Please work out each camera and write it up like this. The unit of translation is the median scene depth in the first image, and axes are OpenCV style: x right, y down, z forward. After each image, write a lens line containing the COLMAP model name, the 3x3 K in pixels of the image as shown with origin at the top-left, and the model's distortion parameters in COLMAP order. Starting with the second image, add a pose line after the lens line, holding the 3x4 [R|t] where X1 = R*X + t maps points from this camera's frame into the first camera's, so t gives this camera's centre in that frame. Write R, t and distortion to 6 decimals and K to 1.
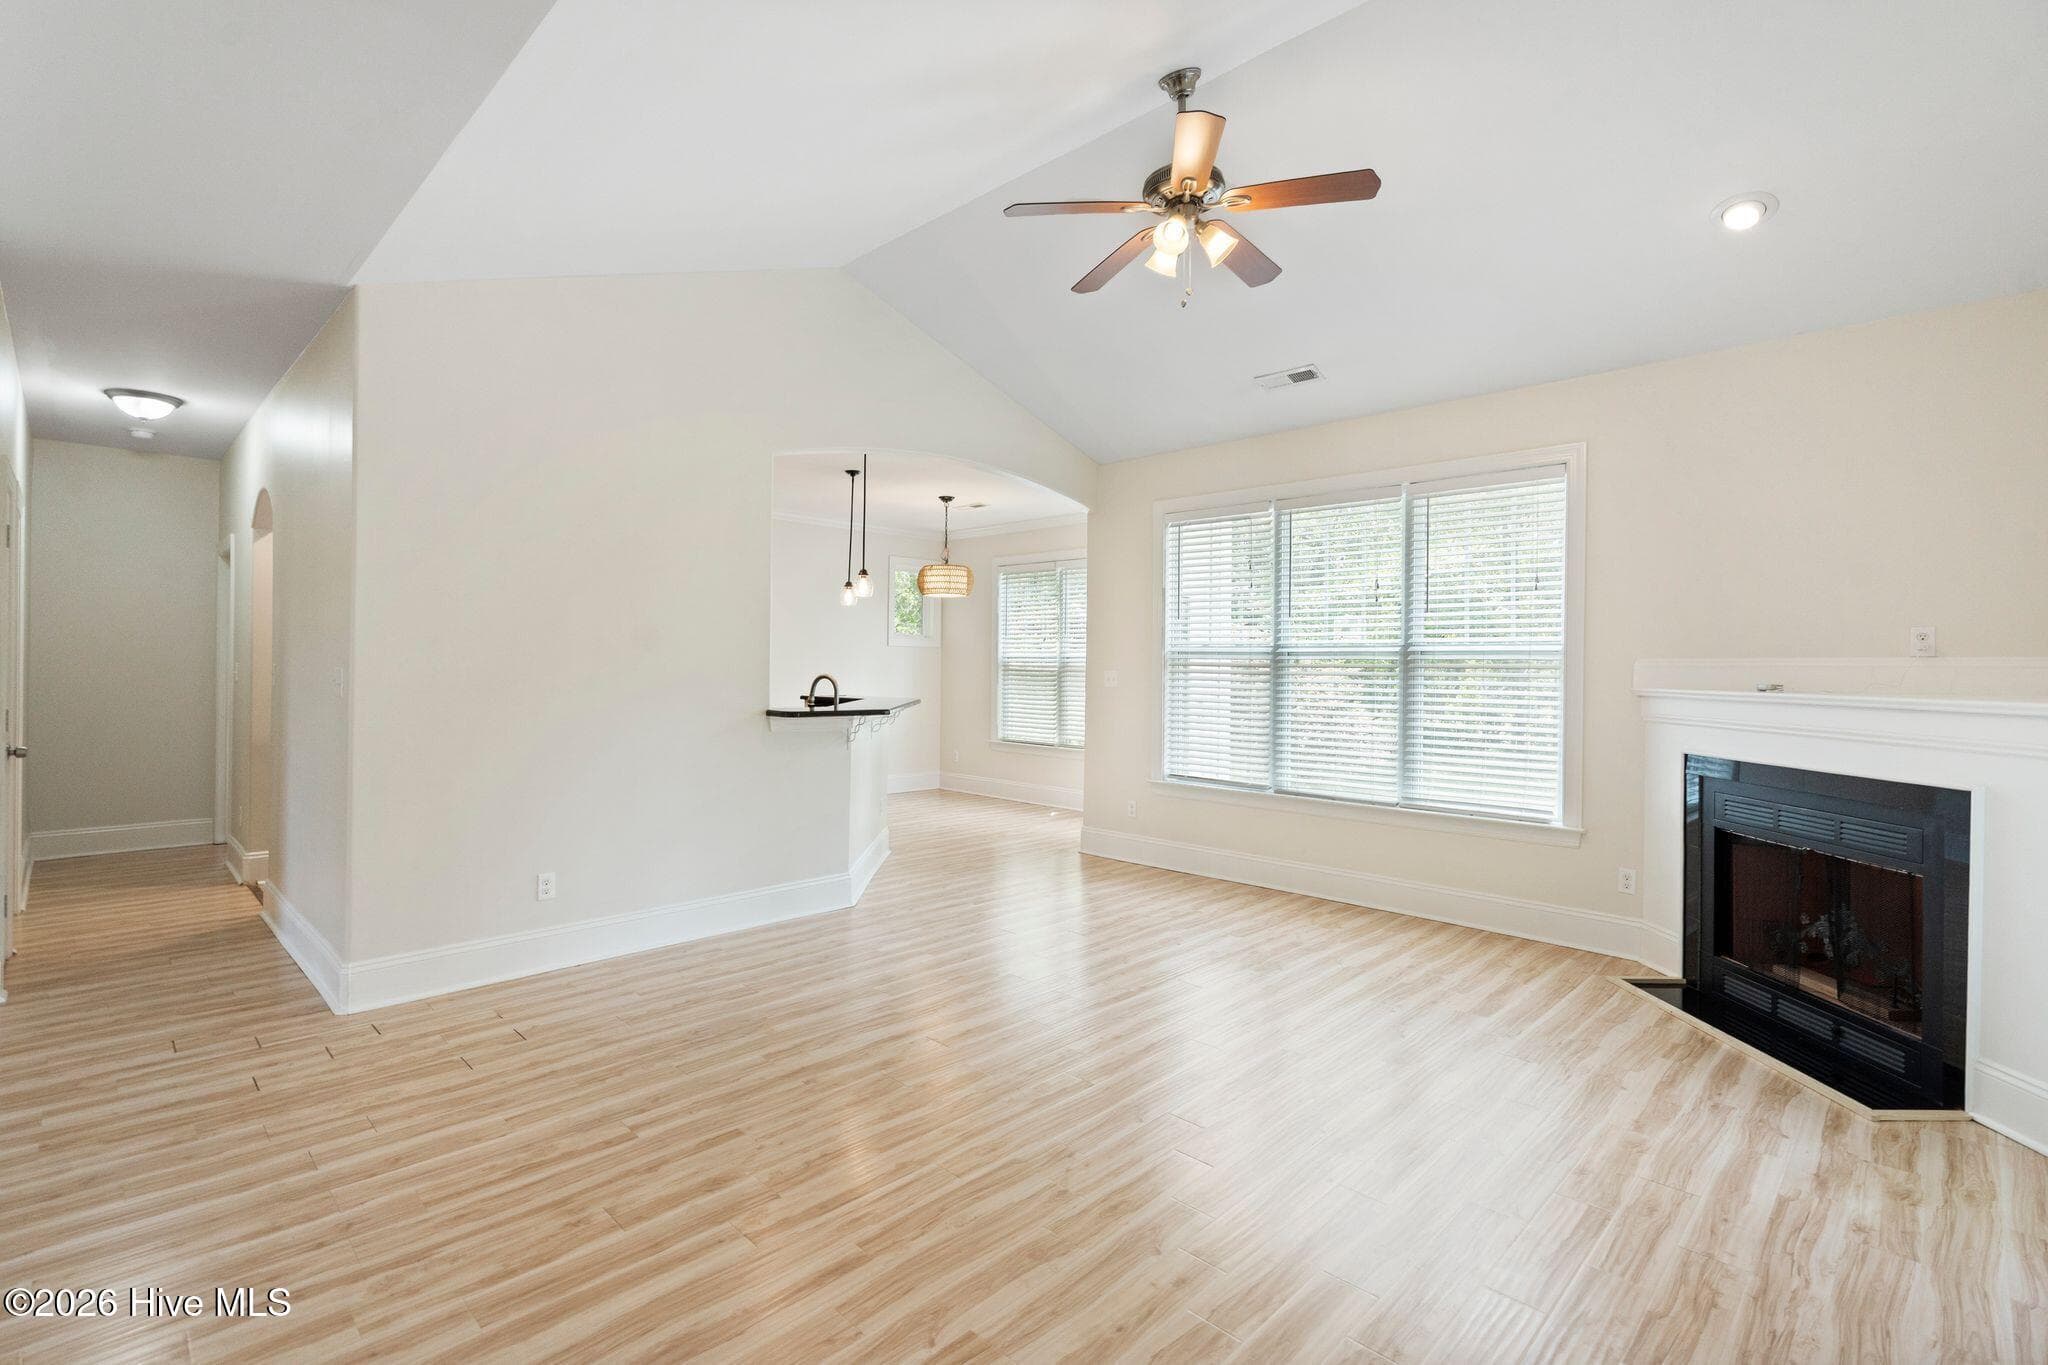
lens RADIAL K [[951.0, 0, 1009.6], [0, 951.0, 666.6], [0, 0, 1]] dist [-0.008077, 0.003168]
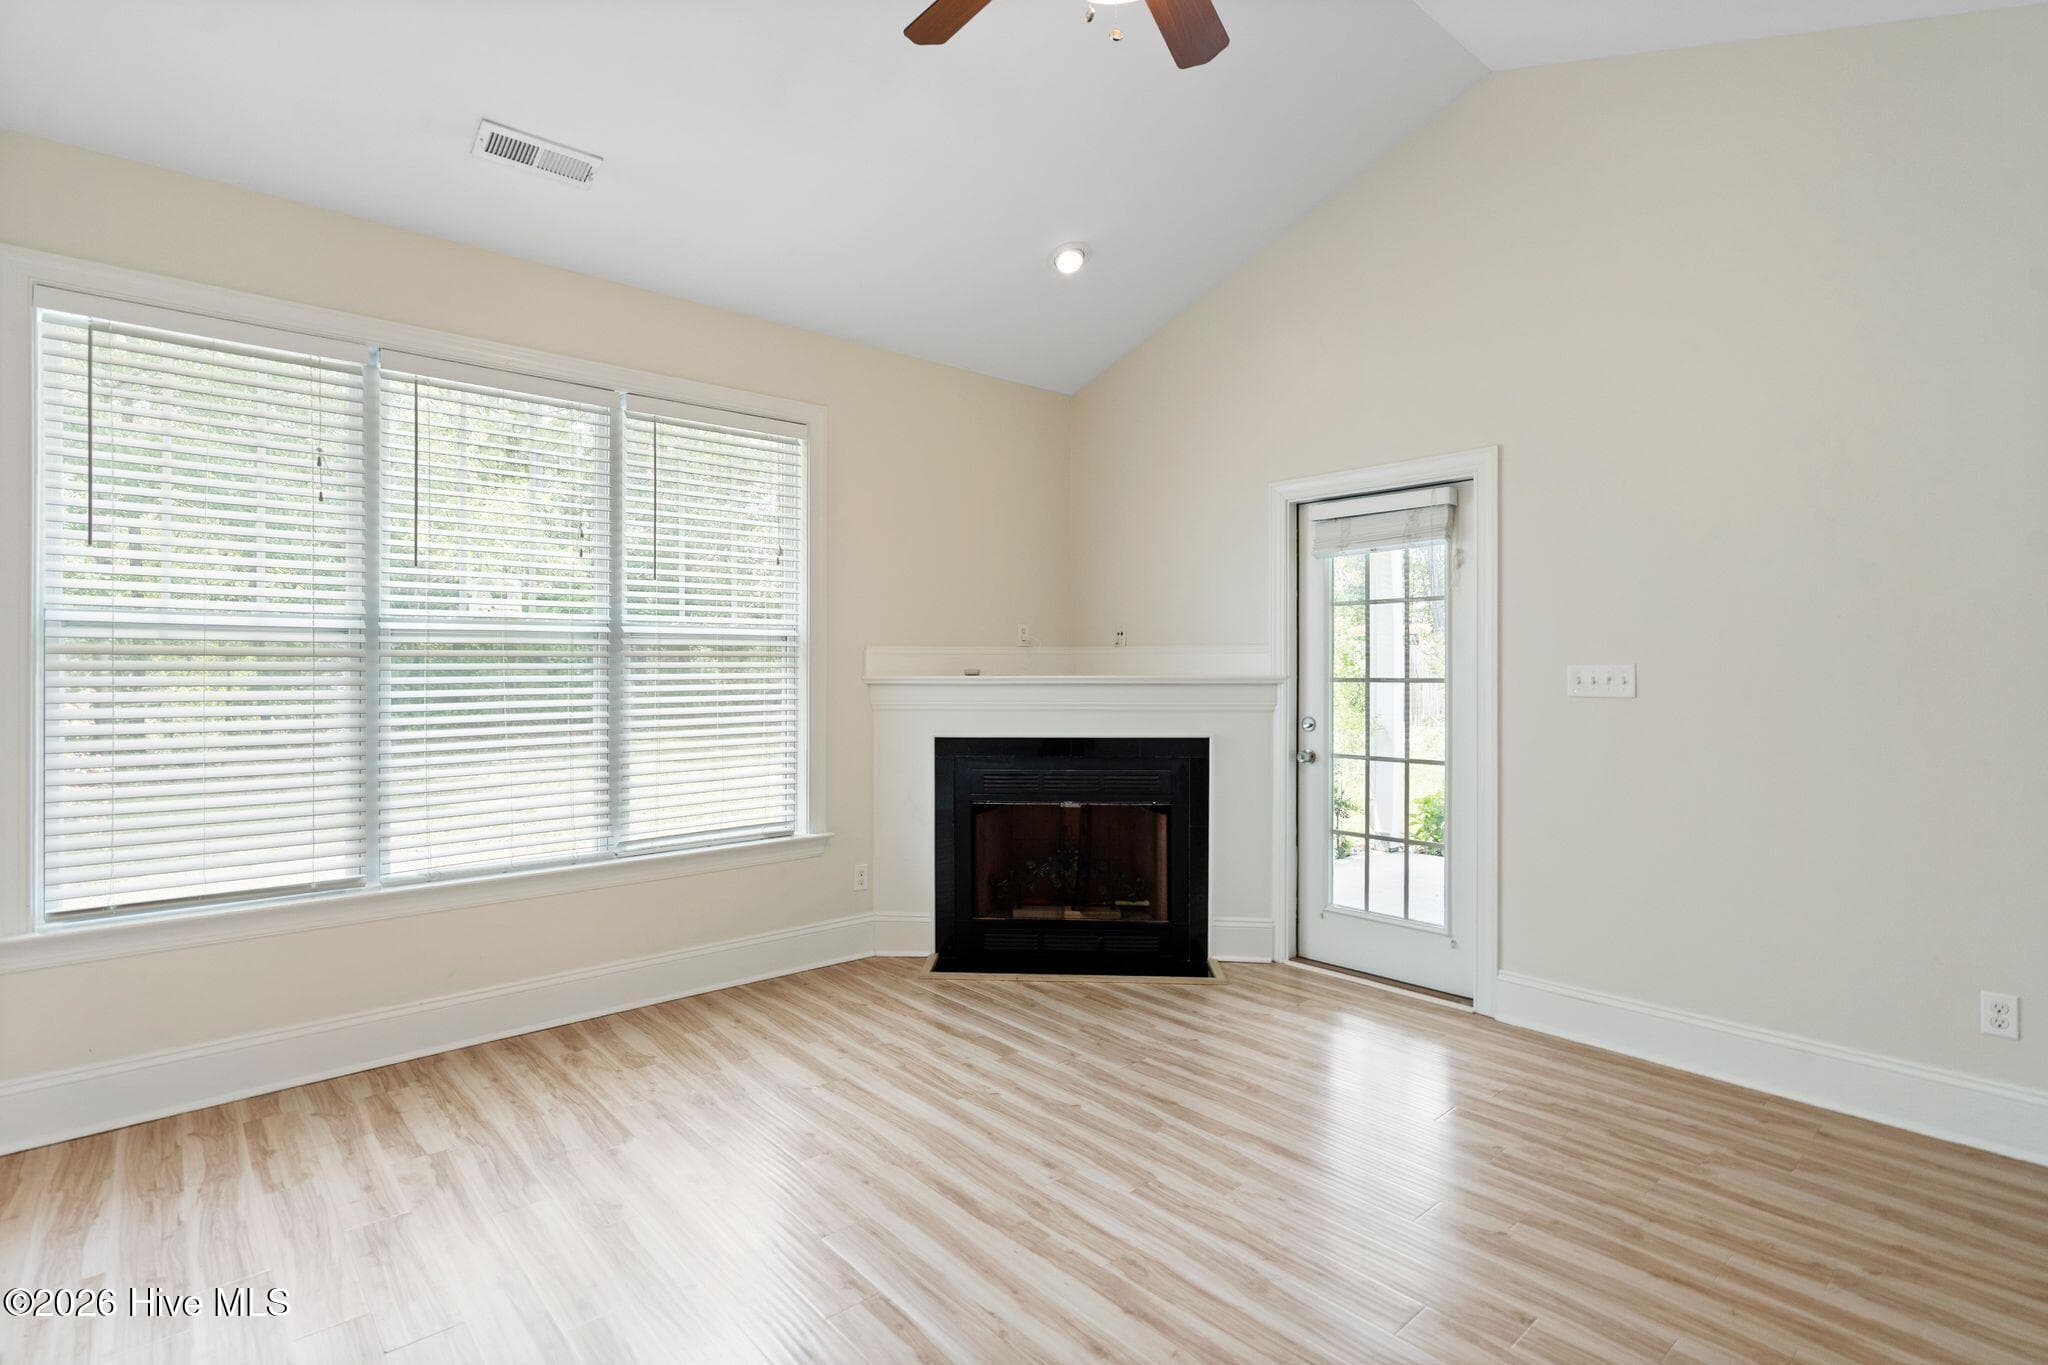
lens RADIAL K [[982.2, 0, 1014.8], [0, 982.2, 666.9], [0, 0, 1]] dist [-0.004572, 0.002718]
pose [[0.067213, -0.010387, 0.997685, -0.327096], [0.005681, 0.999934, 0.010028, 0.003504], [-0.997722, 0.004994, 0.067267, 0.765384]]
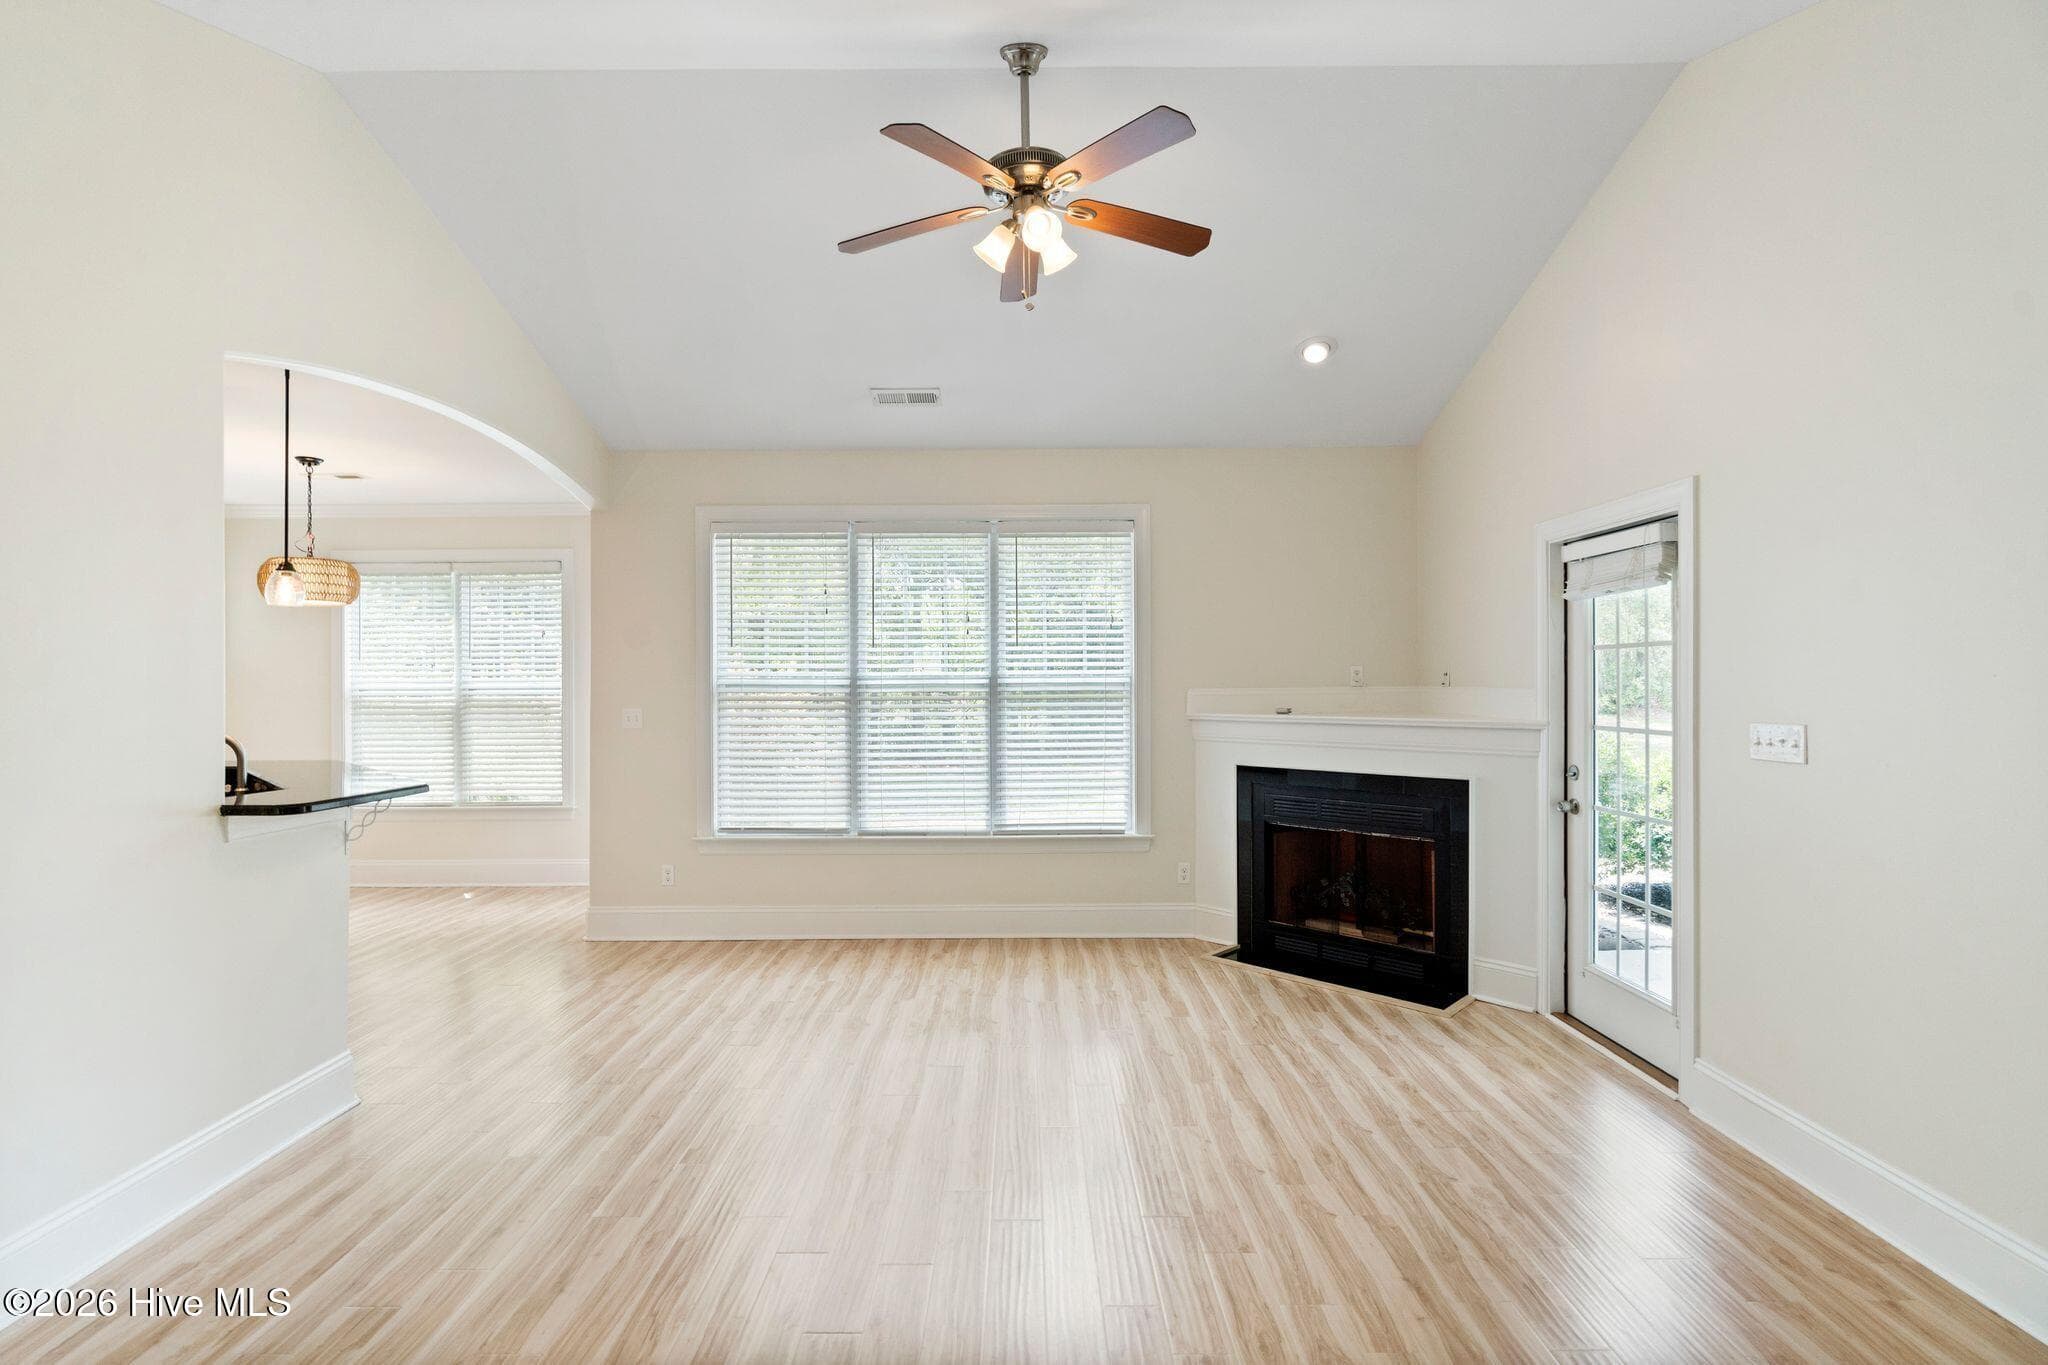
lens RADIAL K [[951.0, 0, 1027.0], [0, 951.0, 684.2], [0, 0, 1]] dist [-0.008077, 0.003168]
pose [[0.701946, -0.014434, 0.712084, -0.343109], [0.013930, 0.999882, 0.006536, -0.025334], [-0.712094, 0.005331, 0.702064, 0.285124]]
